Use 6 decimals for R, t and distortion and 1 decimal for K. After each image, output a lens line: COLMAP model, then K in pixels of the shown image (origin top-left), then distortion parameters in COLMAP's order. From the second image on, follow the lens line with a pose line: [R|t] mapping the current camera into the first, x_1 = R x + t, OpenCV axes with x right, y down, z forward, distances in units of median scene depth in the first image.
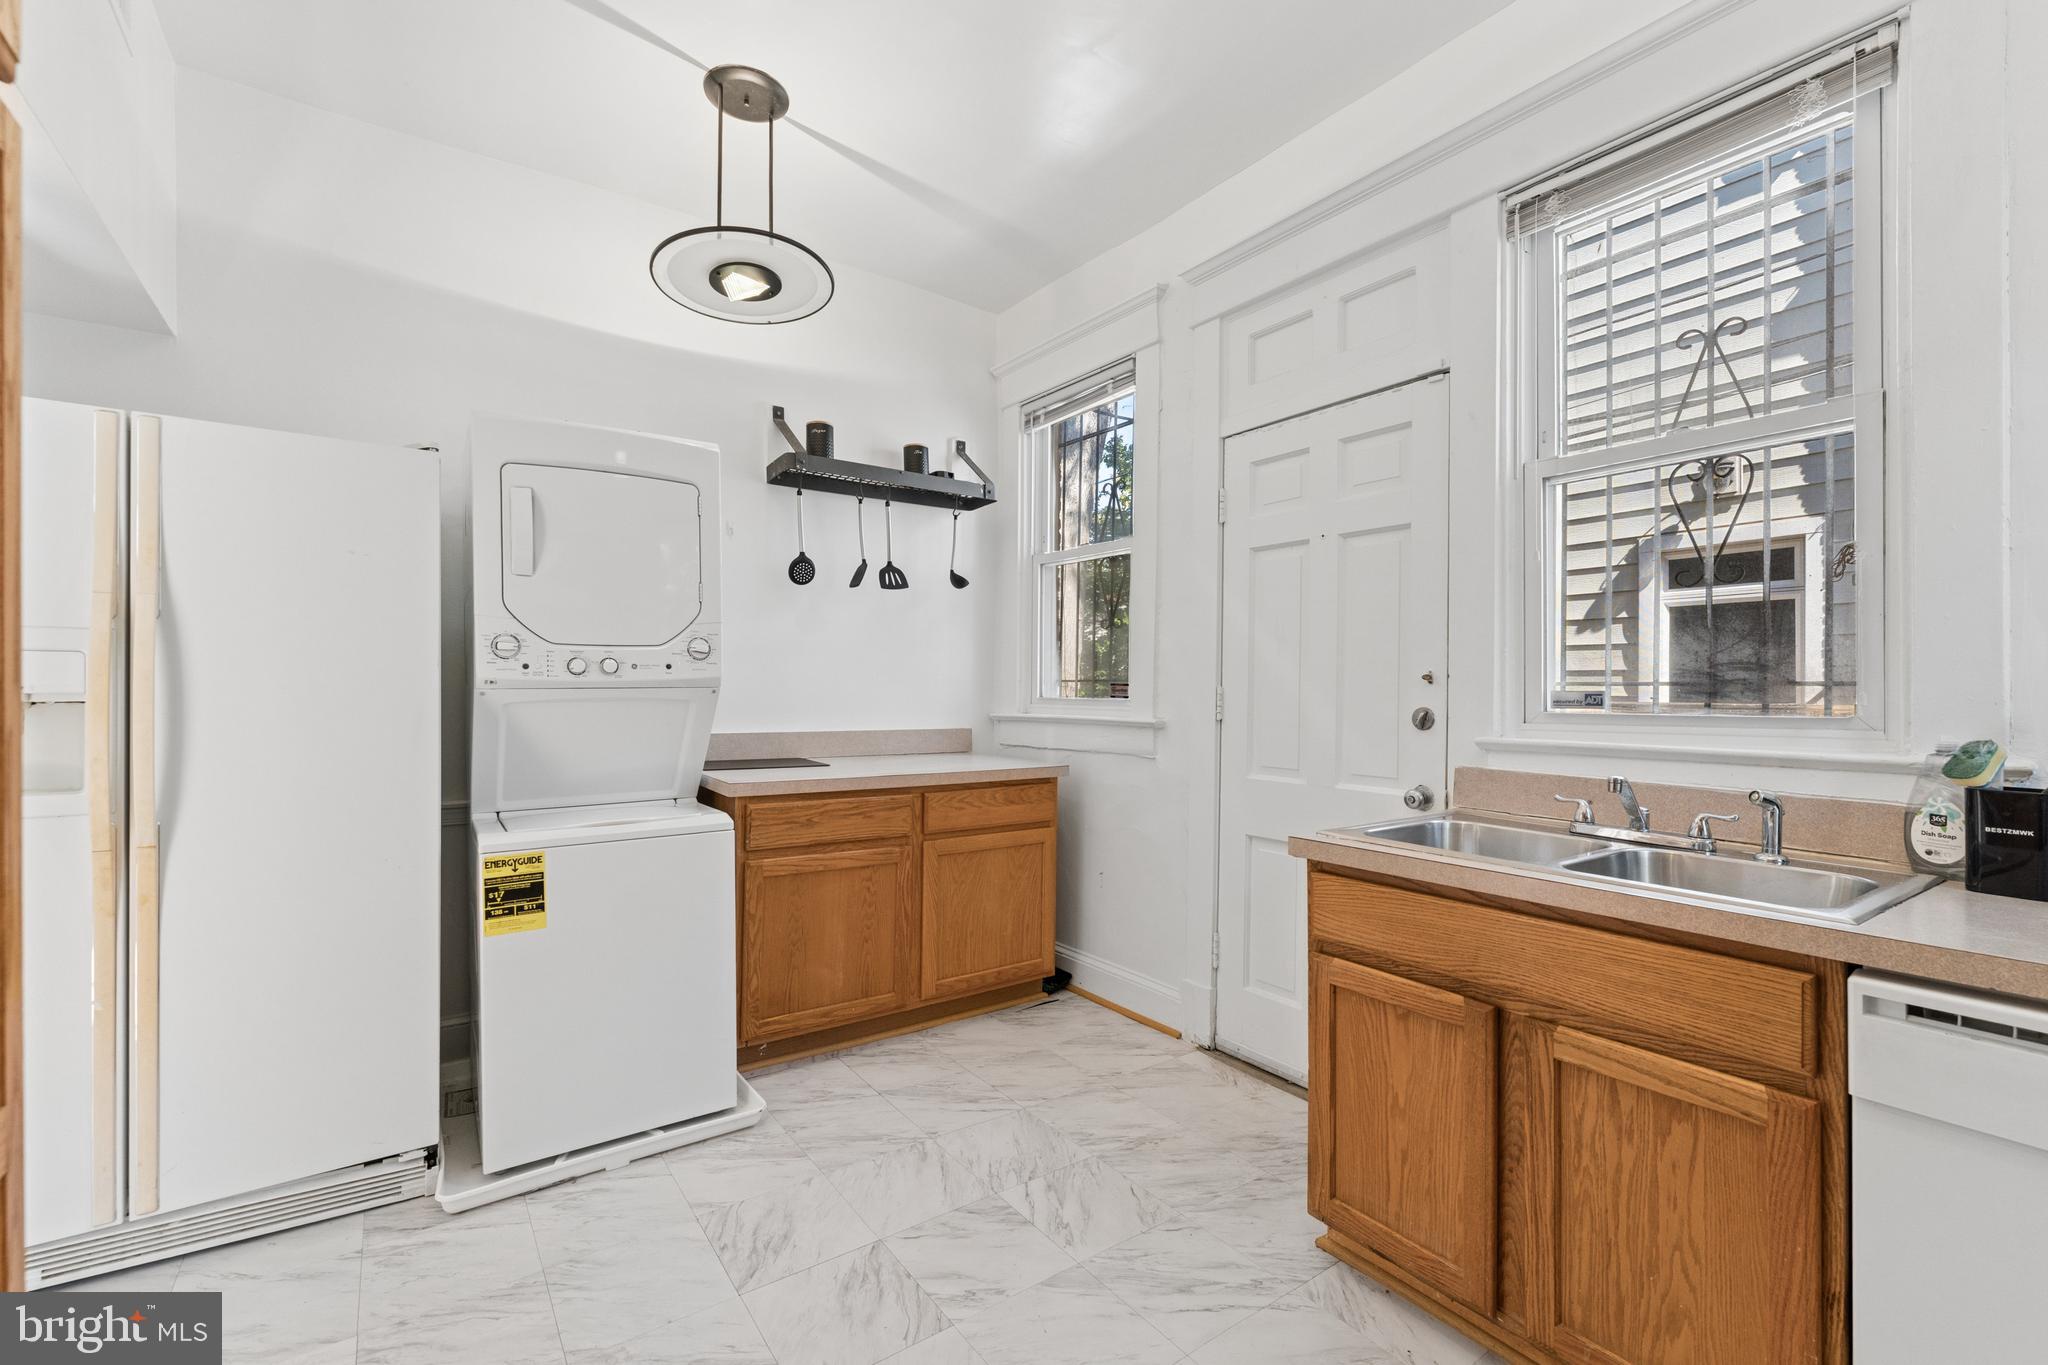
lens RADIAL K [[889.9, 0, 1020.2], [0, 889.9, 696.9], [0, 0, 1]] dist [-0.007679, 0.000777]
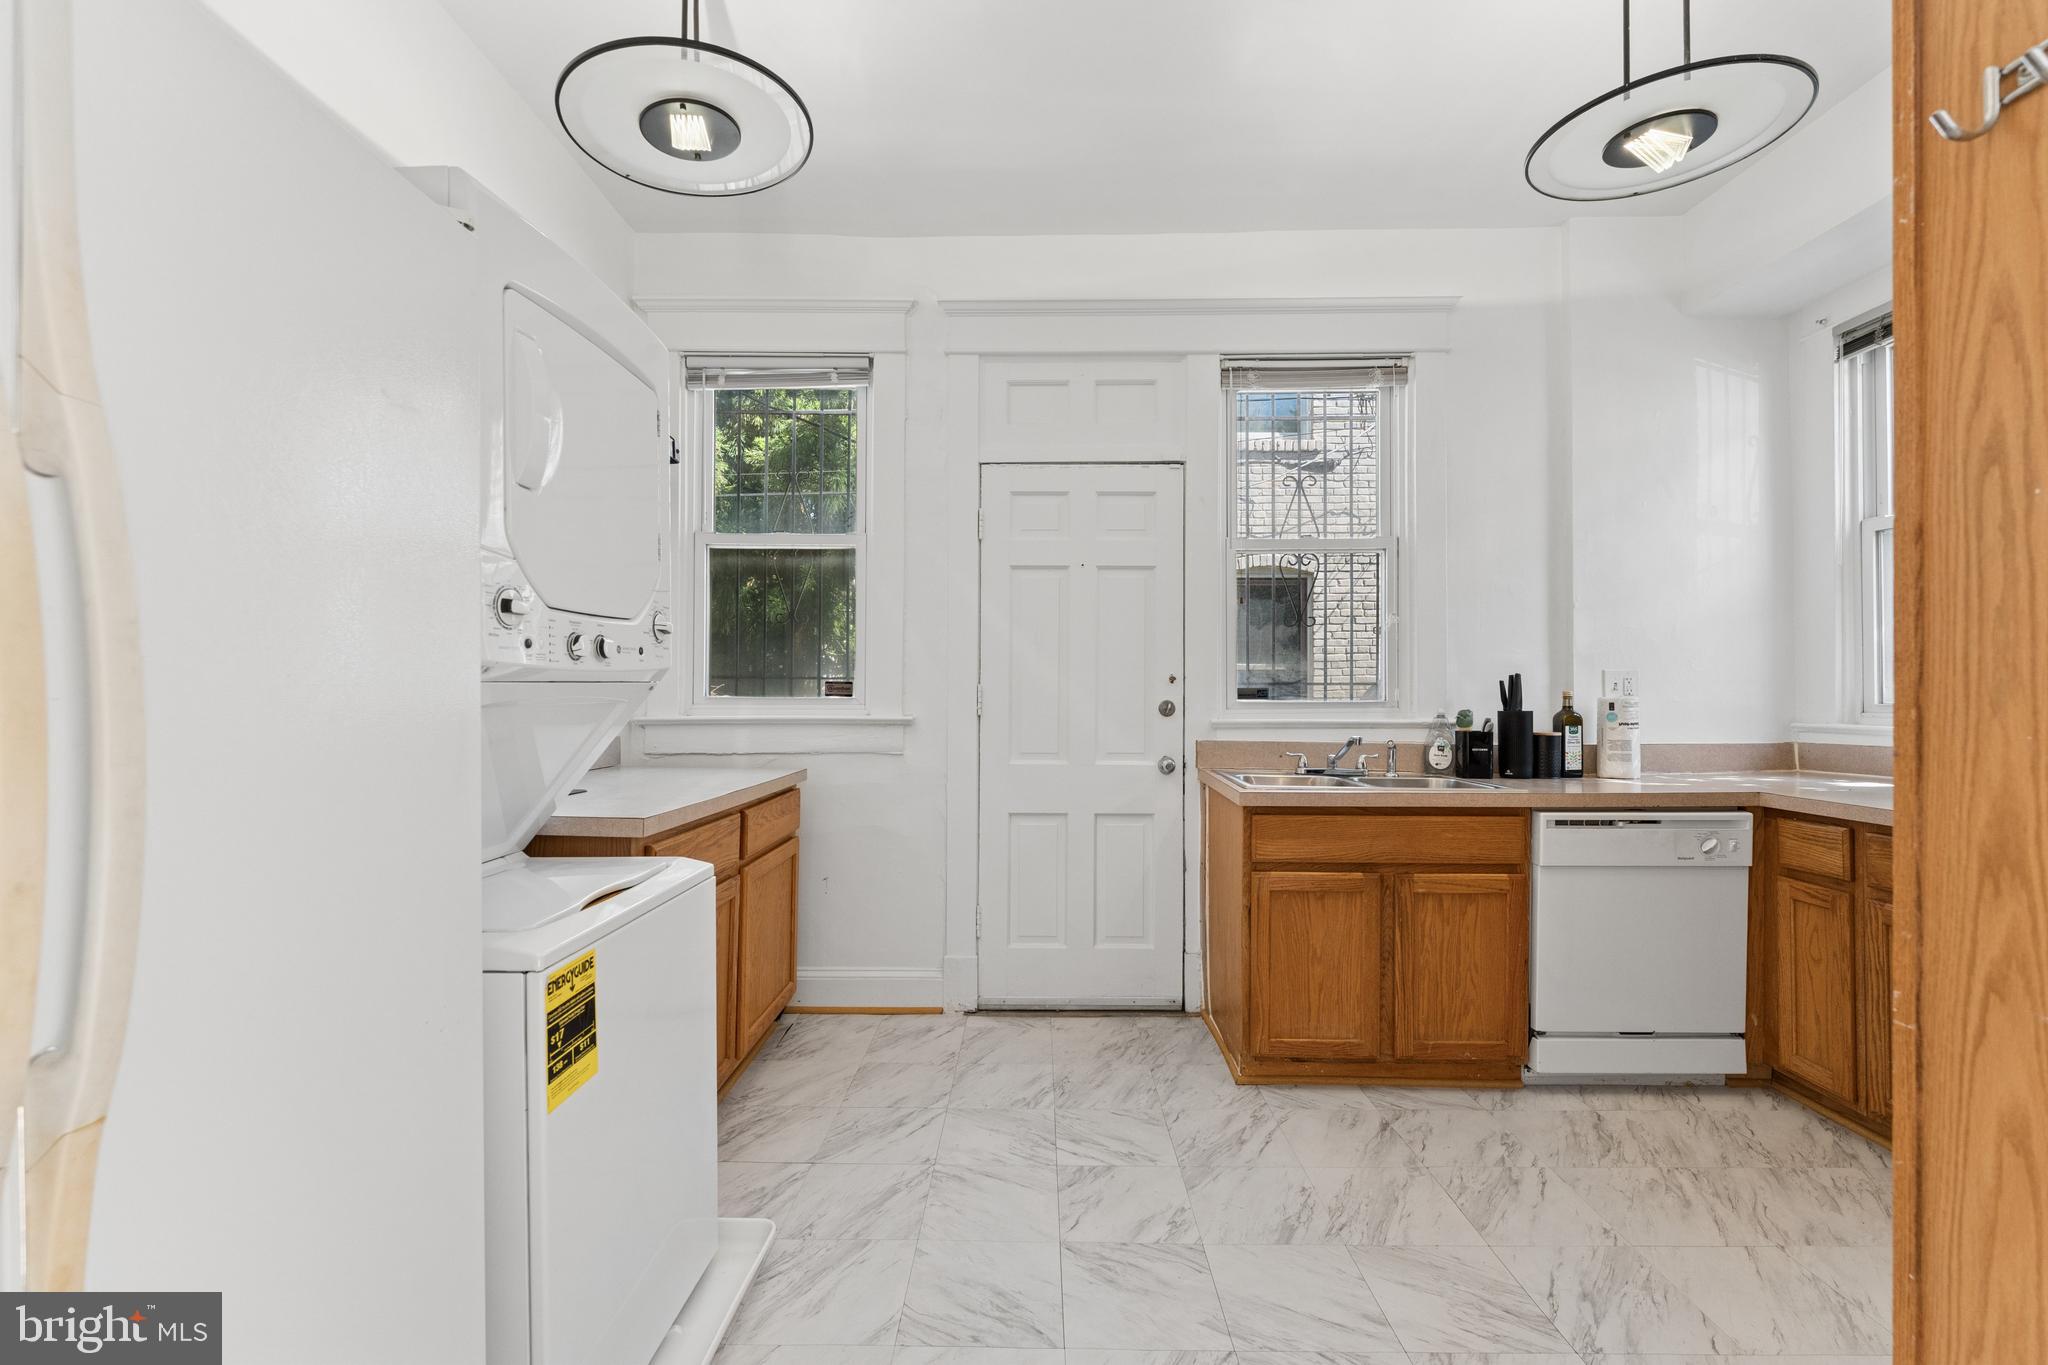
lens RADIAL K [[886.9, 0, 1042.8], [0, 886.9, 696.0], [0, 0, 1]] dist [-0.001490, -0.000387]
pose [[0.569202, -0.005895, 0.822177, -0.736646], [0.008563, 0.999963, 0.001242, 0.001964], [-0.822153, 0.006333, 0.569231, 0.339989]]
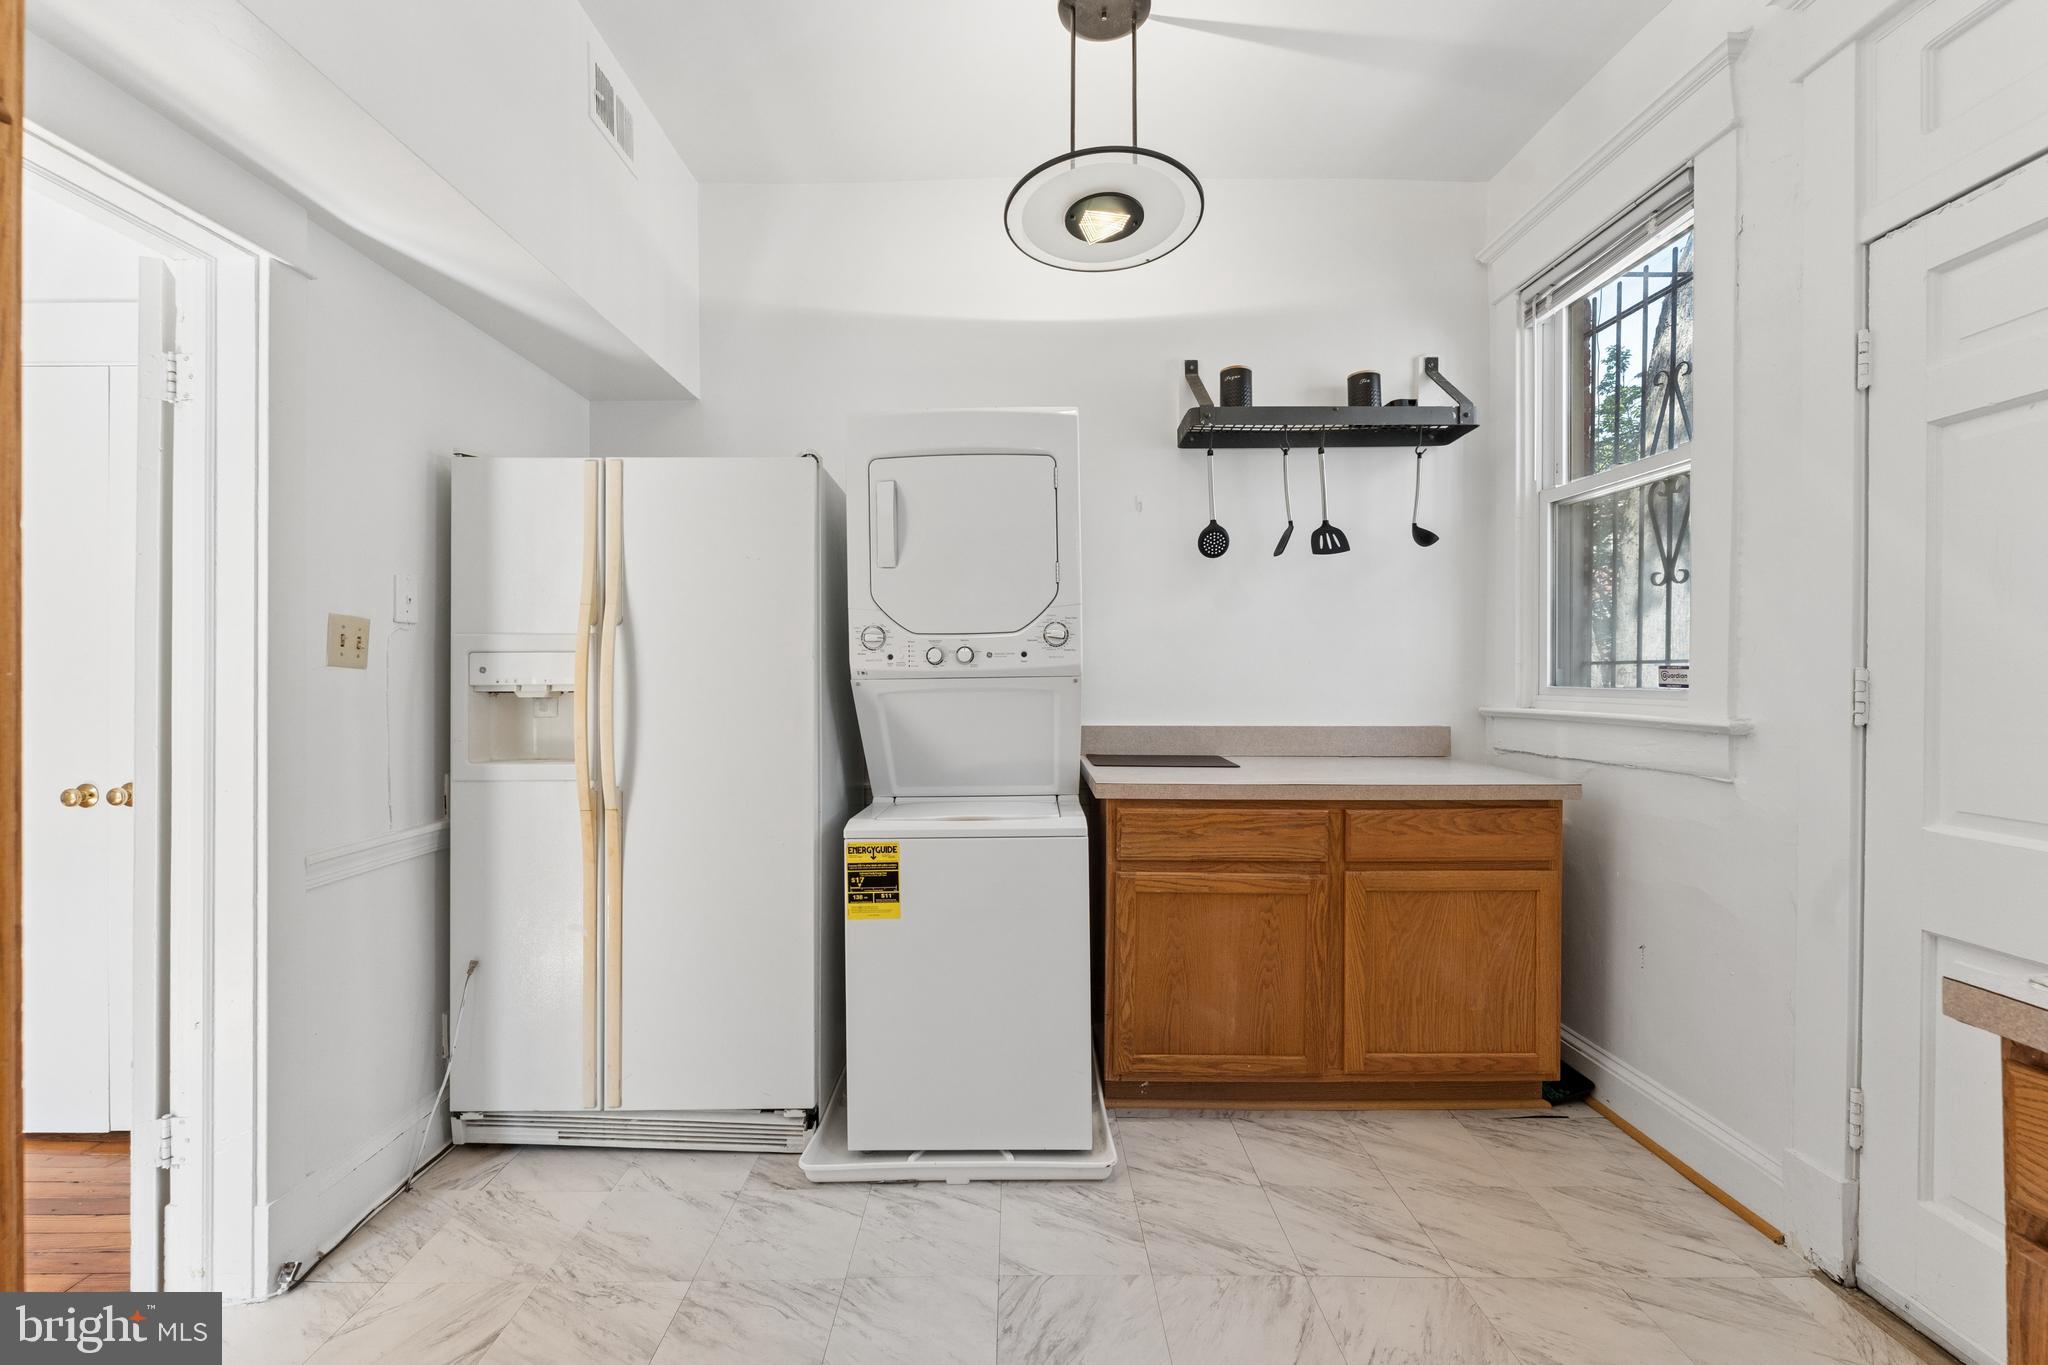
lens RADIAL K [[886.9, 0, 1002.6], [0, 886.9, 678.9], [0, 0, 1]] dist [-0.001490, -0.000387]
pose [[0.808944, -0.005029, -0.587864, 0.124632], [0.001672, 0.999979, -0.006254, -0.002501], [0.587883, 0.004076, 0.808936, 0.222982]]
